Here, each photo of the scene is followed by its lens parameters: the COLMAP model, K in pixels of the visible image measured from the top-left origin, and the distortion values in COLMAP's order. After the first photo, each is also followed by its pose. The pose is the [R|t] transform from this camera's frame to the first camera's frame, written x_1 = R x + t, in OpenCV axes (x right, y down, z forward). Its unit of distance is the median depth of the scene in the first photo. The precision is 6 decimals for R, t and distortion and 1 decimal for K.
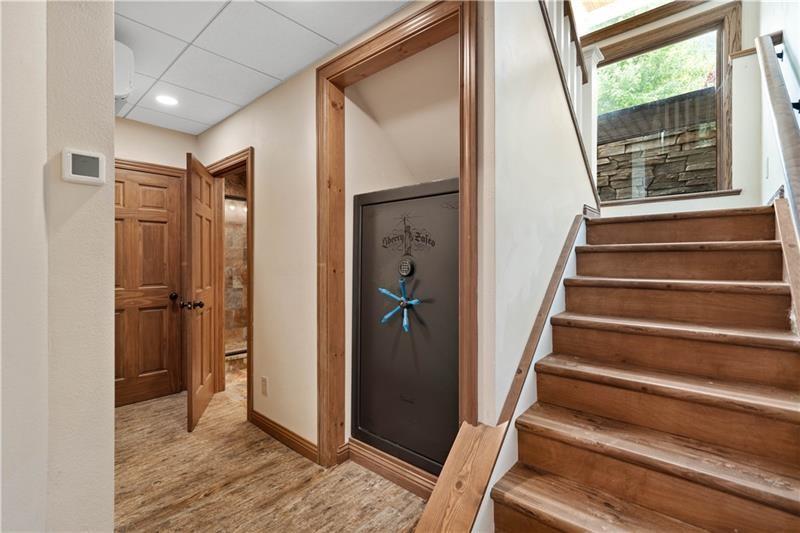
lens RADIAL K [[362.5, 0, 400.6], [0, 362.5, 264.2], [0, 0, 1]] dist [0.000816, 0.001288]
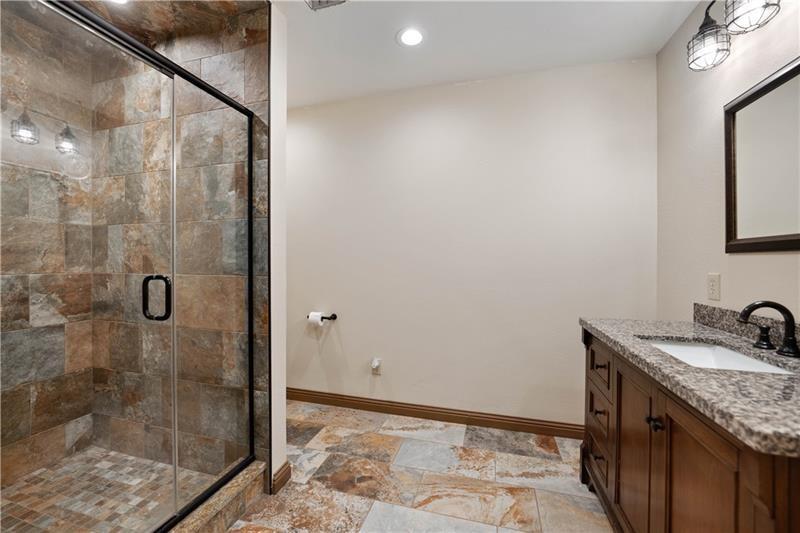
lens RADIAL K [[325.6, 0, 399.8], [0, 325.6, 265.0], [0, 0, 1]] dist [0.000995, 0.000082]
pose [[0.900416, -0.001856, 0.435026, -0.264275], [0.000424, 0.999994, 0.003388, 0.000820], [-0.435030, -0.002866, 0.900412, 0.528854]]
